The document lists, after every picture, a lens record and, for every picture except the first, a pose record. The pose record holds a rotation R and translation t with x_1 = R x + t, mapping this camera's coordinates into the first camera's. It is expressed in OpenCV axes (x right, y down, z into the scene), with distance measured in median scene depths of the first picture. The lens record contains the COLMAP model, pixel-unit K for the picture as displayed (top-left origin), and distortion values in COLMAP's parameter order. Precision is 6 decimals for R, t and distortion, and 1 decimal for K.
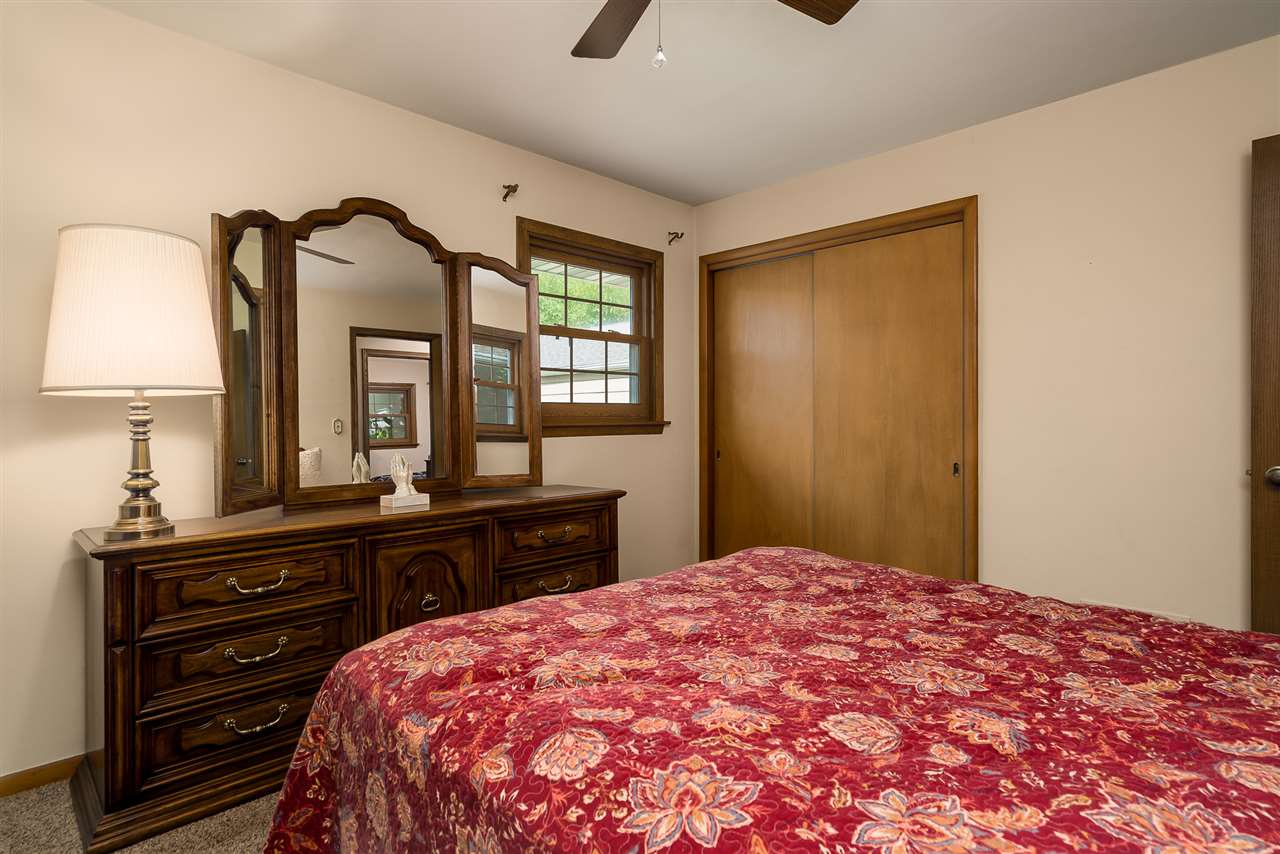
lens RADIAL K [[658.6, 0, 637.9], [0, 658.6, 416.4], [0, 0, 1]] dist [0.002829, 0.000782]
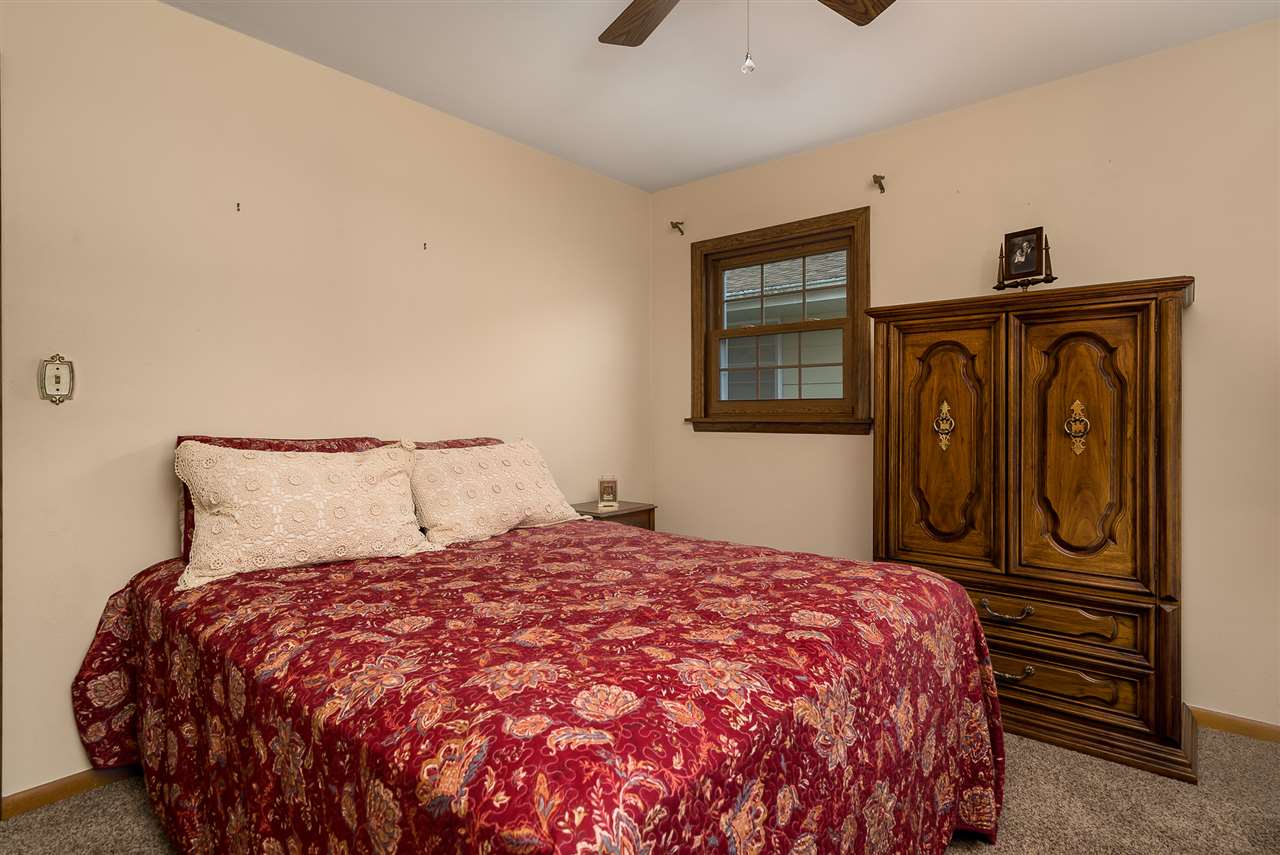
lens RADIAL K [[658.6, 0, 637.9], [0, 658.6, 416.9], [0, 0, 1]] dist [0.002829, 0.000782]
pose [[-0.998424, 0.008848, -0.055416, 0.372166], [0.008273, 0.999910, 0.010589, -0.004639], [0.055504, 0.010114, -0.998407, 2.323529]]
